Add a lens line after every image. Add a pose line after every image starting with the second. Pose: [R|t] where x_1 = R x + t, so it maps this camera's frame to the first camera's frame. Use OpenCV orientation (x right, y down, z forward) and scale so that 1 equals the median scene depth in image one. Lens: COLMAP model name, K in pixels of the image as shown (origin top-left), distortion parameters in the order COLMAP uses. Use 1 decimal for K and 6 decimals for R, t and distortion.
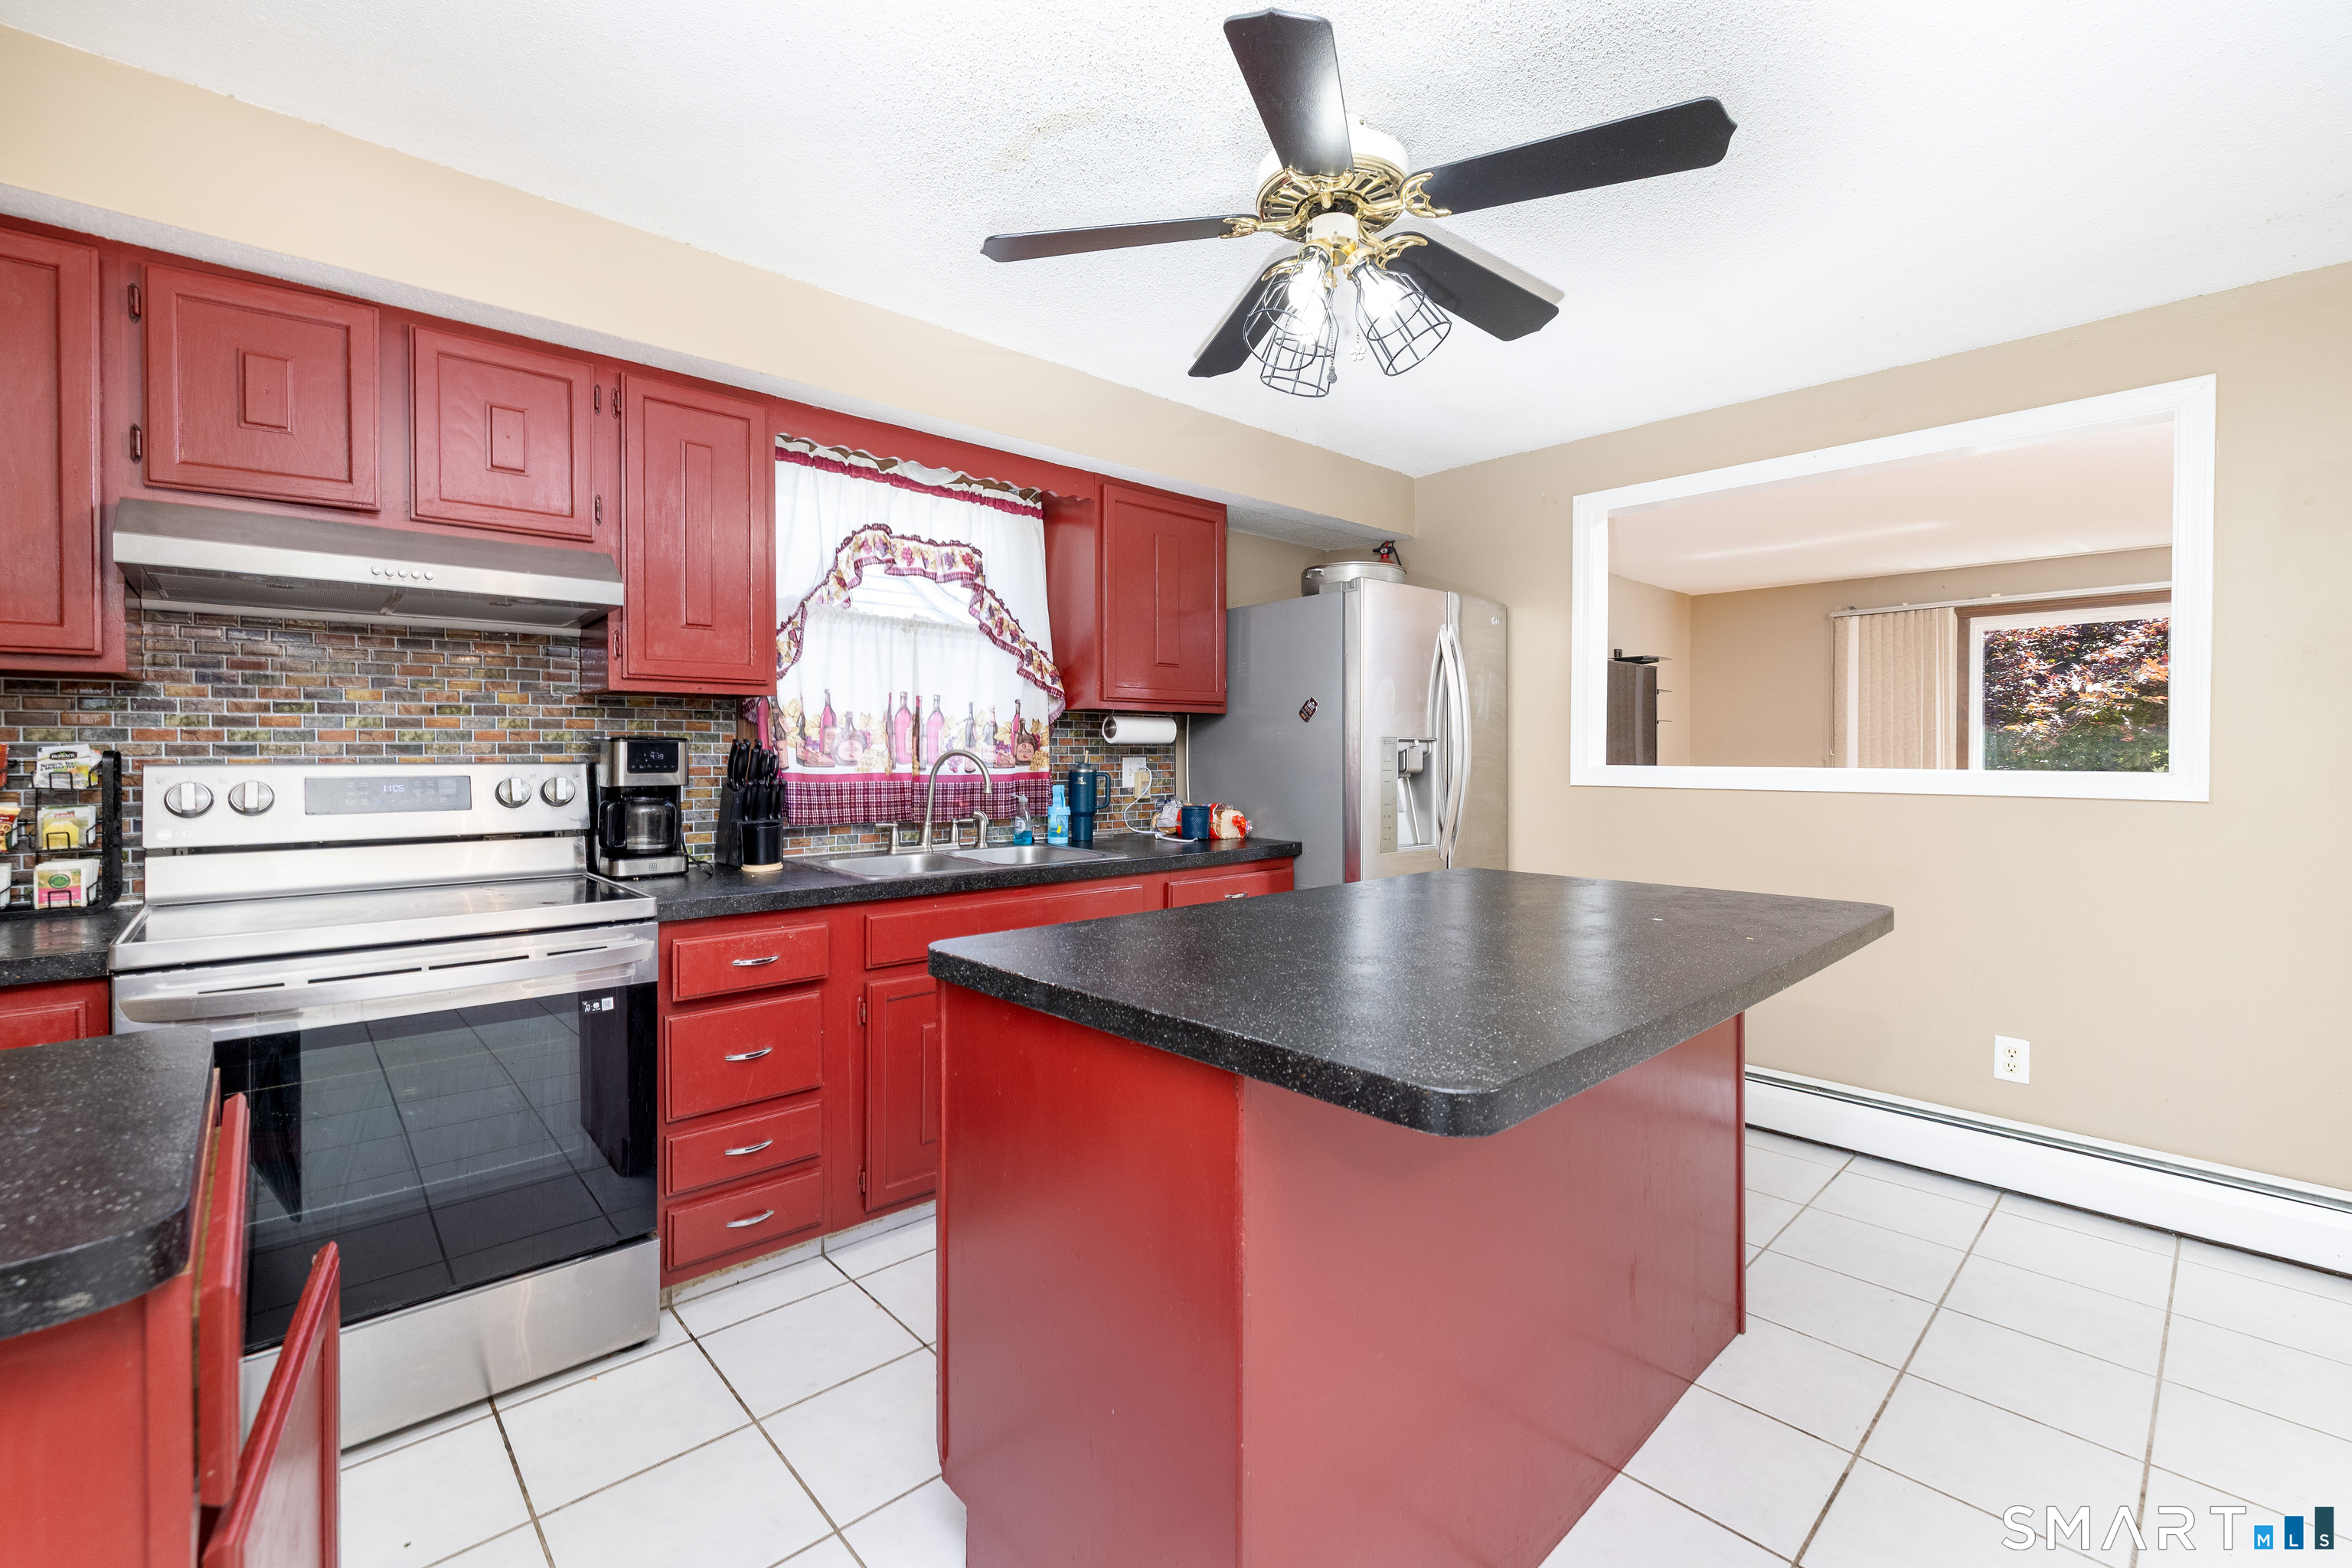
lens RADIAL K [[998.8, 0, 1173.0], [0, 998.8, 765.8], [0, 0, 1]] dist [0.000408, -0.000248]
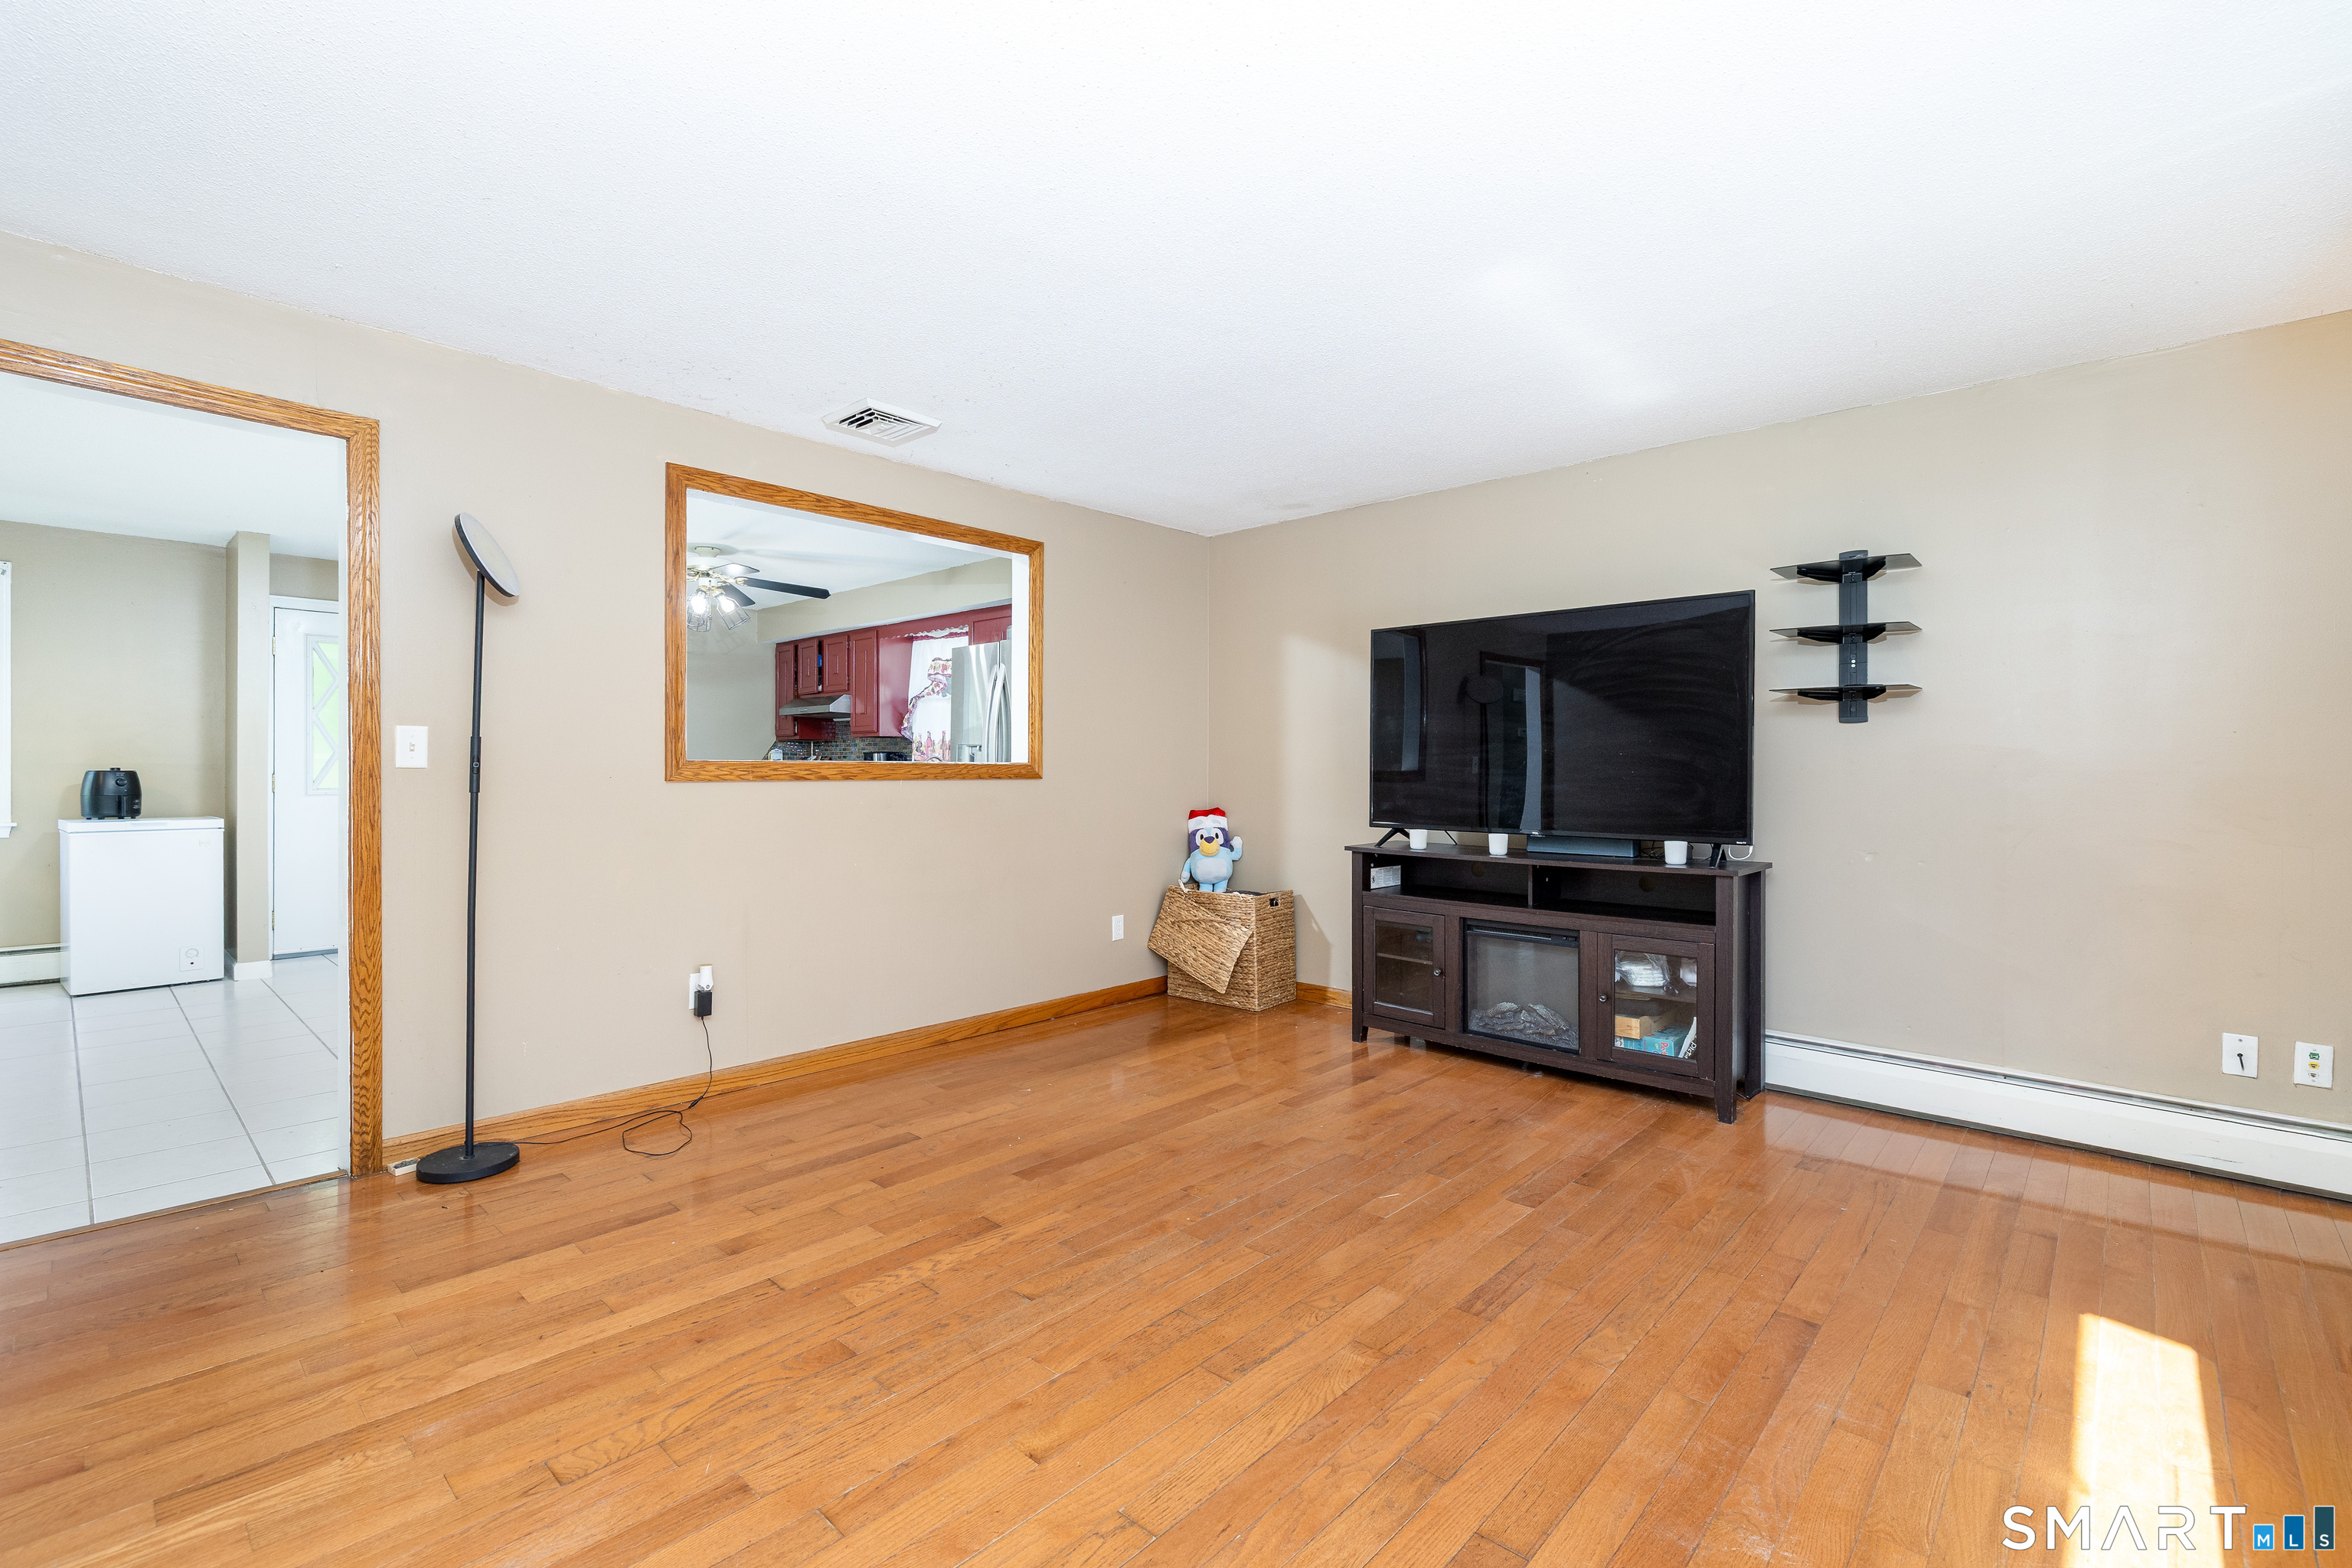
lens RADIAL K [[1024.6, 0, 1167.6], [0, 1024.6, 770.9], [0, 0, 1]] dist [-0.001028, -0.000242]
pose [[0.081196, 0.001191, -0.996697, 2.010707], [-0.015805, 0.999875, -0.000093, 0.010516], [0.996573, 0.015760, 0.081205, 1.288401]]
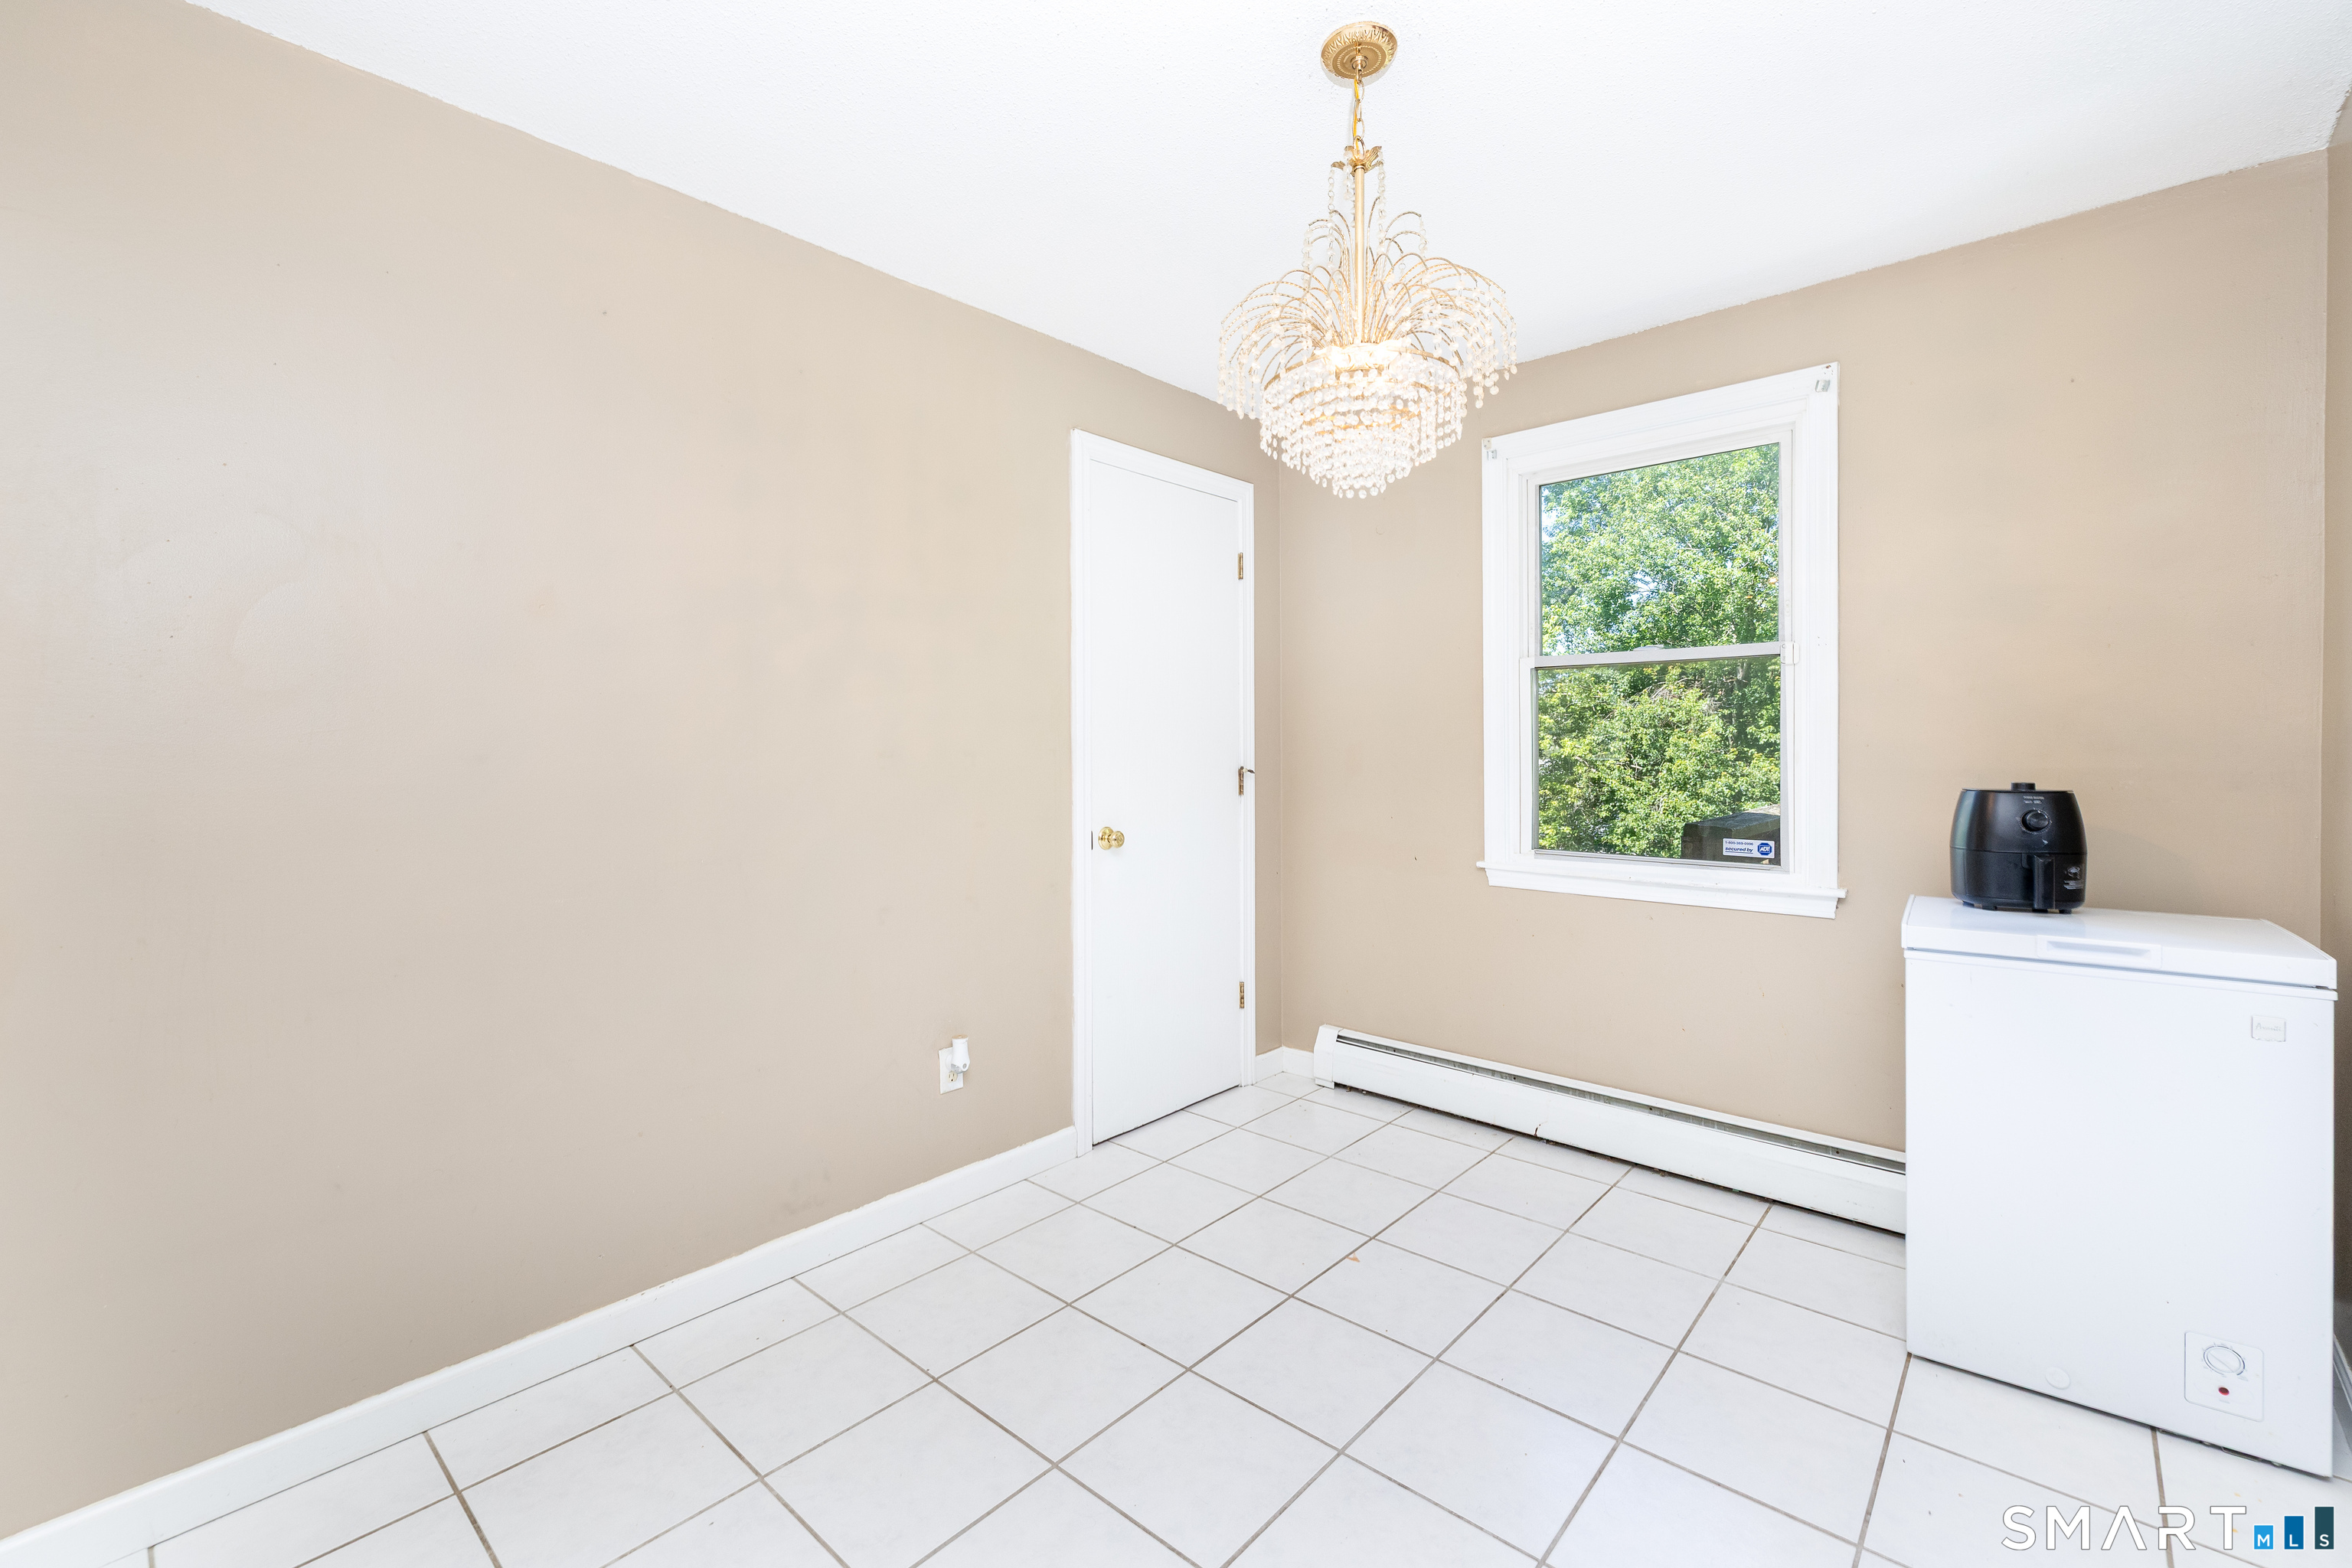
lens RADIAL K [[1008.9, 0, 1178.5], [0, 1008.9, 750.4], [0, 0, 1]] dist [-0.002431, -0.000193]
pose [[-0.995542, 0.012997, -0.093424, 0.802020], [0.011302, 0.999762, 0.018649, -0.006941], [0.093645, 0.017510, -0.995452, 0.302833]]
